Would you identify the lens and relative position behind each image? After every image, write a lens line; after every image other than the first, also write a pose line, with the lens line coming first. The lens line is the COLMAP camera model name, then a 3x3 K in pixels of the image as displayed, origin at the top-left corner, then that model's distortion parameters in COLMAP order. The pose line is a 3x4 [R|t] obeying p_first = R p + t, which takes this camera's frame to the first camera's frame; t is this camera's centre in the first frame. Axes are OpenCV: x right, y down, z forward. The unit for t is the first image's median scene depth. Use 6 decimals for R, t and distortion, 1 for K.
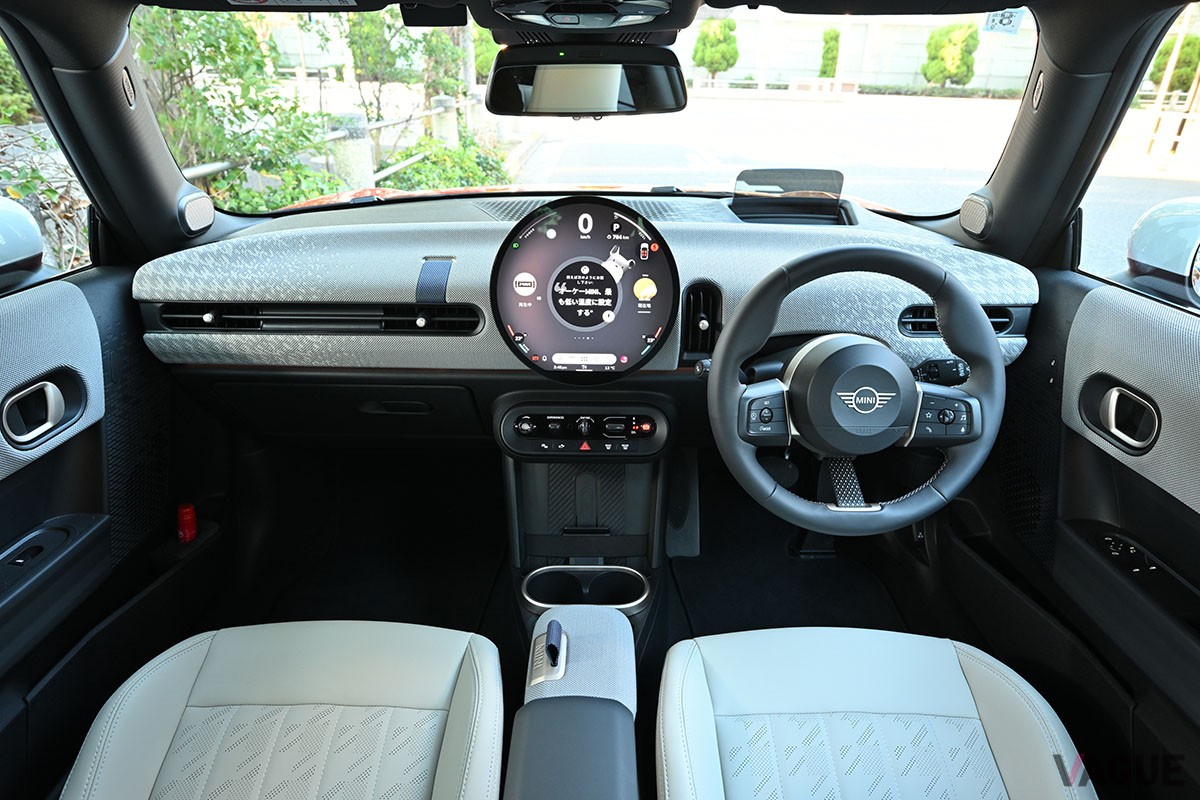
lens RADIAL K [[724.8, 0, 605.2], [0, 724.8, 393.6], [0, 0, 1]] dist [0.002269, -0.004420]
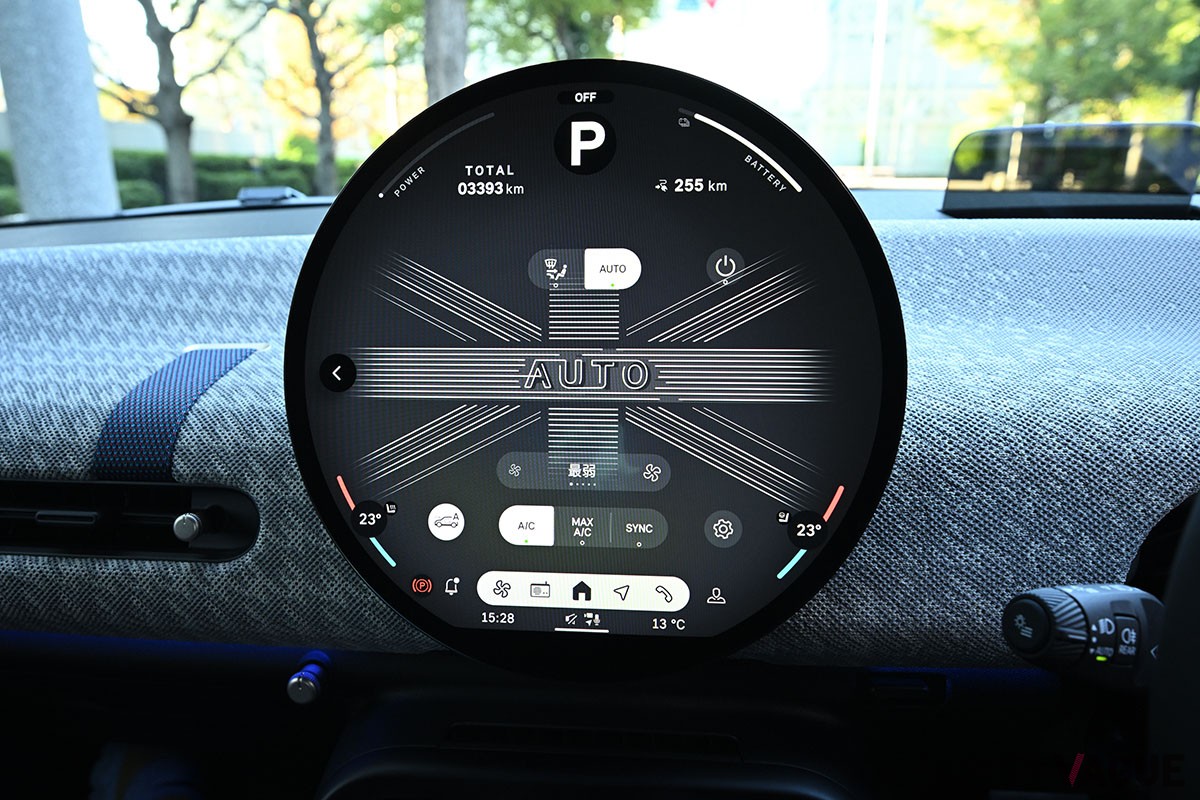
lens RADIAL K [[824.8, 0, 598.9], [0, 824.8, 394.8], [0, 0, 1]] dist [-0.001454, -0.001577]
pose [[0.994057, -0.005876, -0.108703, 0.015840], [-0.021337, 0.968656, -0.247487, -0.043174], [0.106750, 0.248336, 0.962774, 0.668866]]
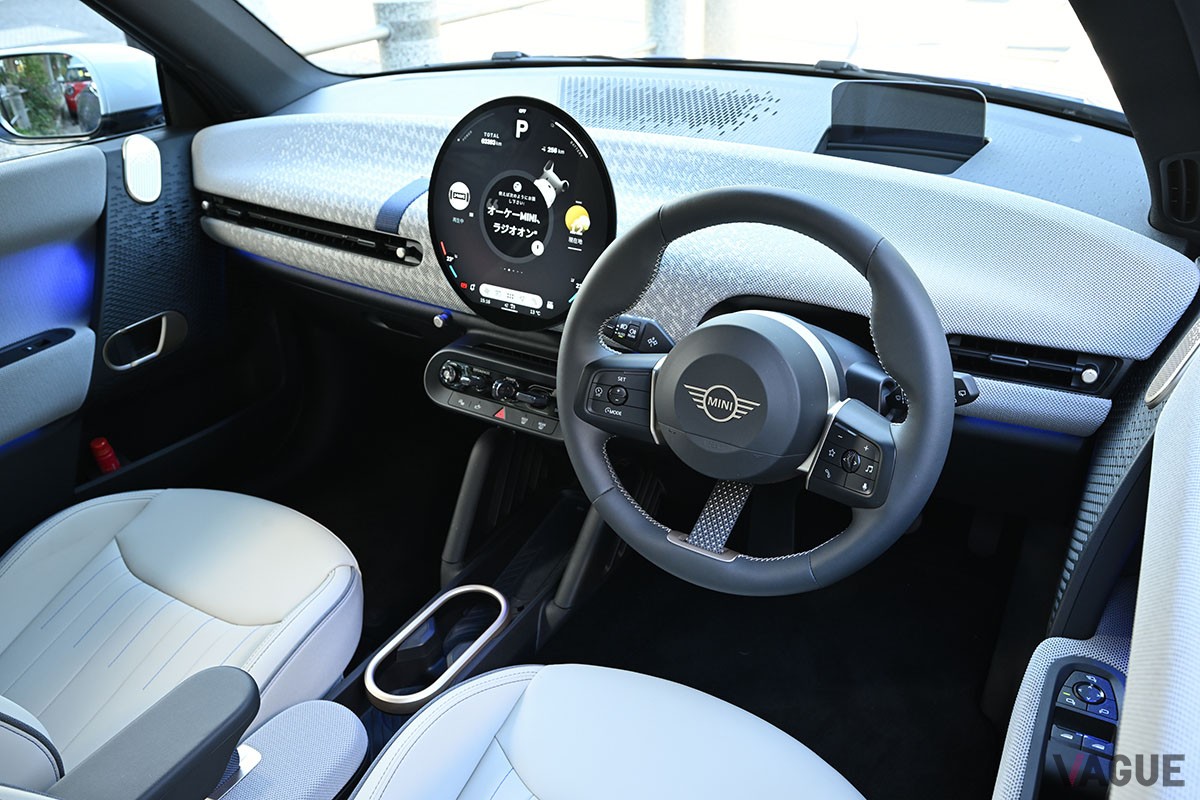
lens RADIAL K [[926.6, 0, 597.2], [0, 926.6, 404.4], [0, 0, 1]] dist [-0.009452, -0.007163]
pose [[0.848083, 0.223487, -0.480425, 0.601525], [-0.216341, 0.973728, 0.071063, -0.024444], [0.483685, 0.043668, 0.874152, 0.135300]]
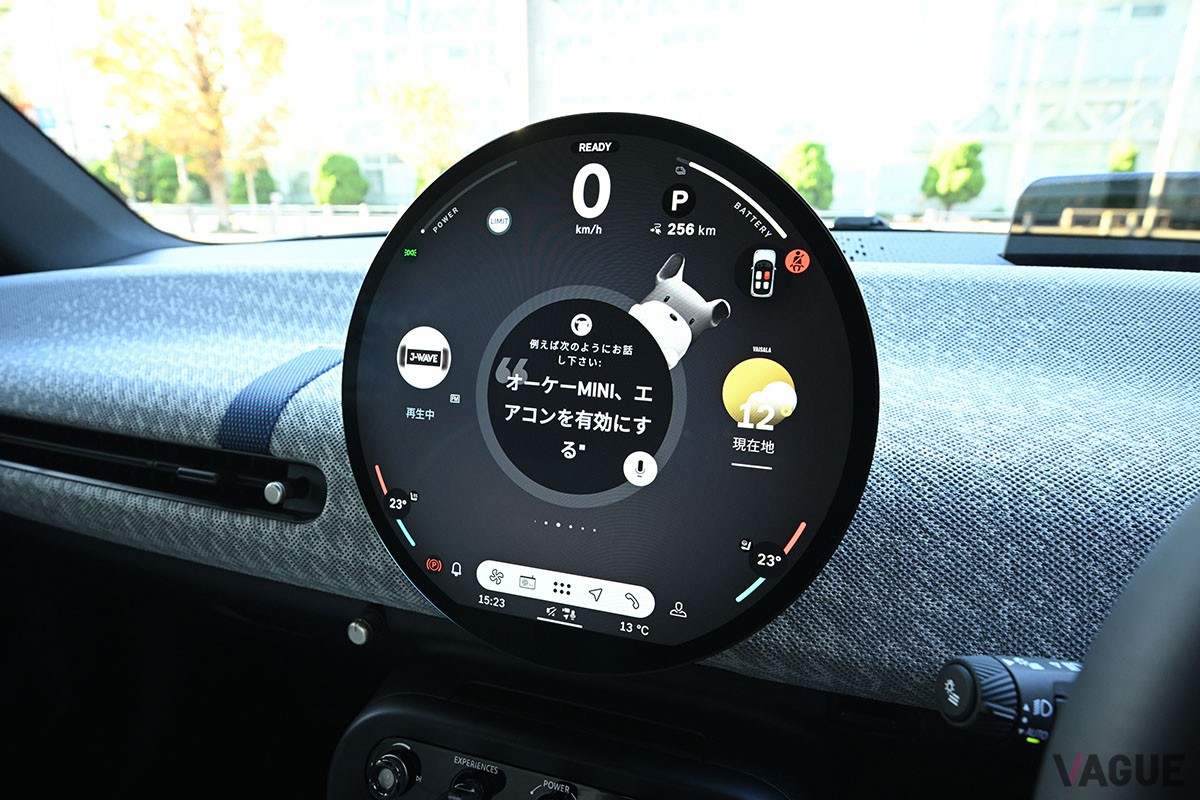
lens RADIAL K [[679.1, 0, 594.8], [0, 679.1, 404.3], [0, 0, 1]] dist [-0.001916, -0.000152]
pose [[0.947790, 0.071934, -0.310677, 0.079010], [-0.142475, 0.967106, -0.210730, -0.067523], [0.285299, 0.243992, 0.926862, 0.707203]]
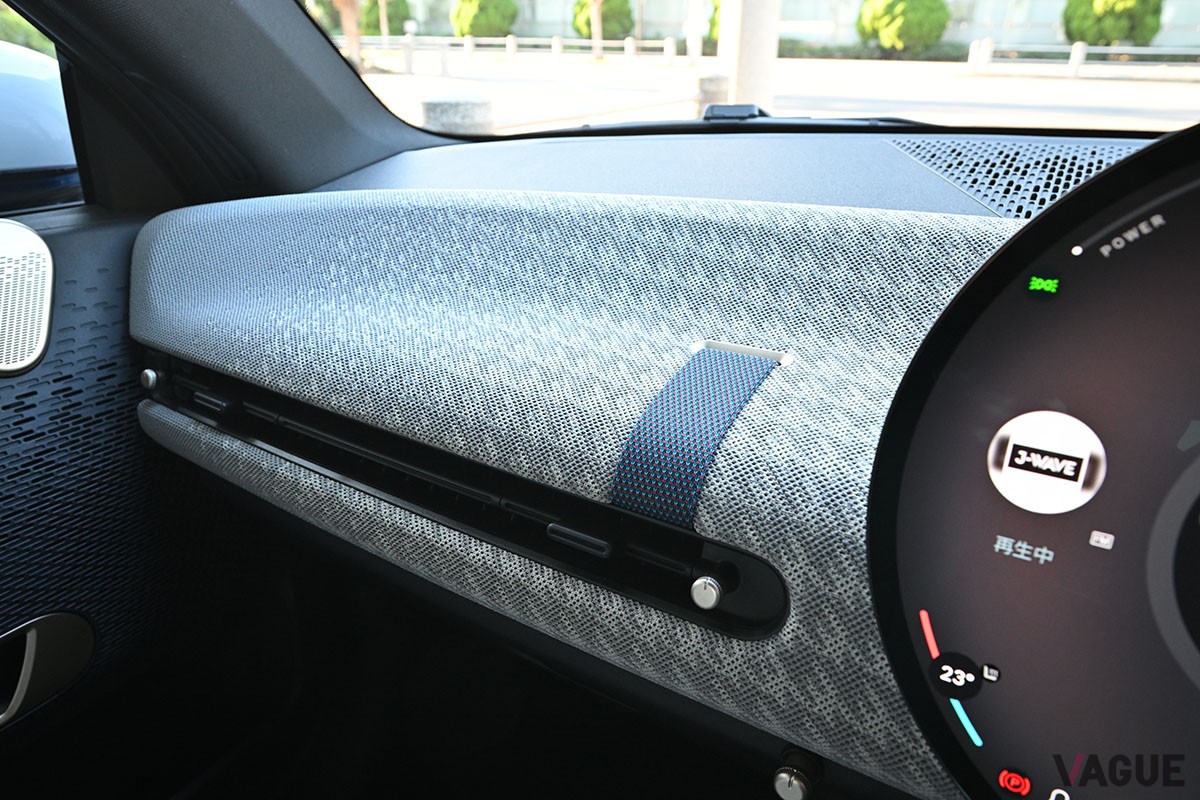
lens RADIAL K [[824.8, 0, 588.0], [0, 824.8, 404.2], [0, 0, 1]] dist [-0.001454, -0.001577]
pose [[0.851356, 0.195710, -0.486713, -0.109912], [-0.244380, 0.968940, -0.037853, -0.123820], [0.464188, 0.151169, 0.872741, 0.709047]]
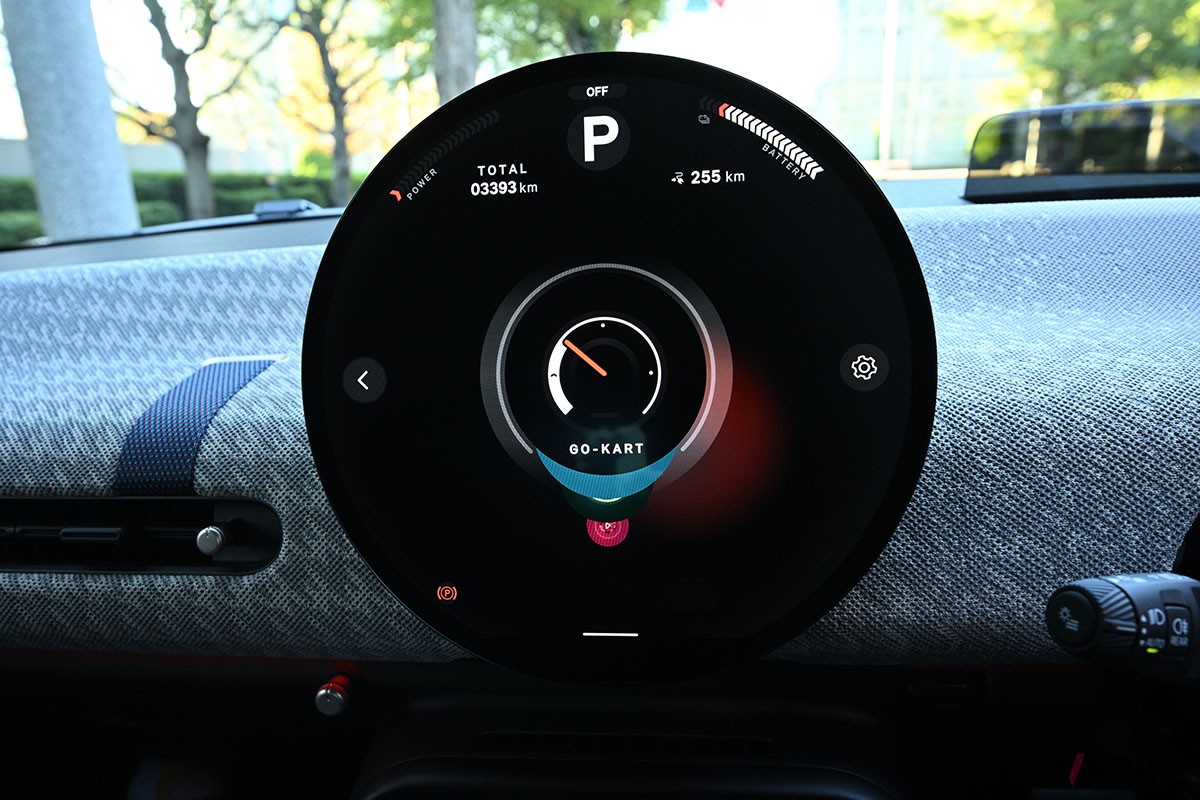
lens RADIAL K [[824.8, 0, 599.5], [0, 824.8, 397.7], [0, 0, 1]] dist [-0.001454, -0.001577]
pose [[0.990485, -0.037206, -0.132498, 0.014609], [0.003030, 0.968424, -0.249291, -0.042753], [0.137589, 0.246518, 0.959322, 0.675649]]
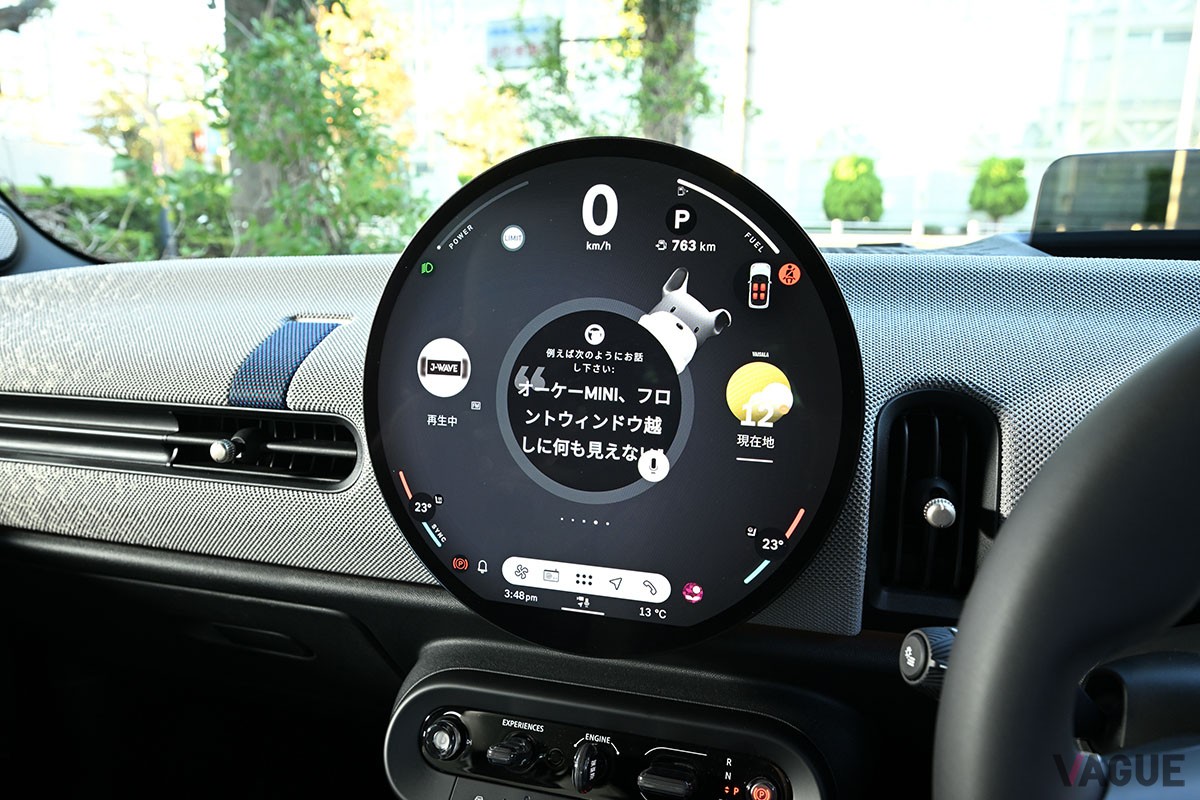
lens RADIAL K [[840.0, 0, 604.9], [0, 840.0, 399.3], [0, 0, 1]] dist [0.007193, -0.003865]
pose [[0.957767, 0.044601, -0.284064, 0.098259], [-0.105033, 0.973898, -0.201222, -0.053140], [0.267674, 0.222560, 0.937453, 0.603361]]
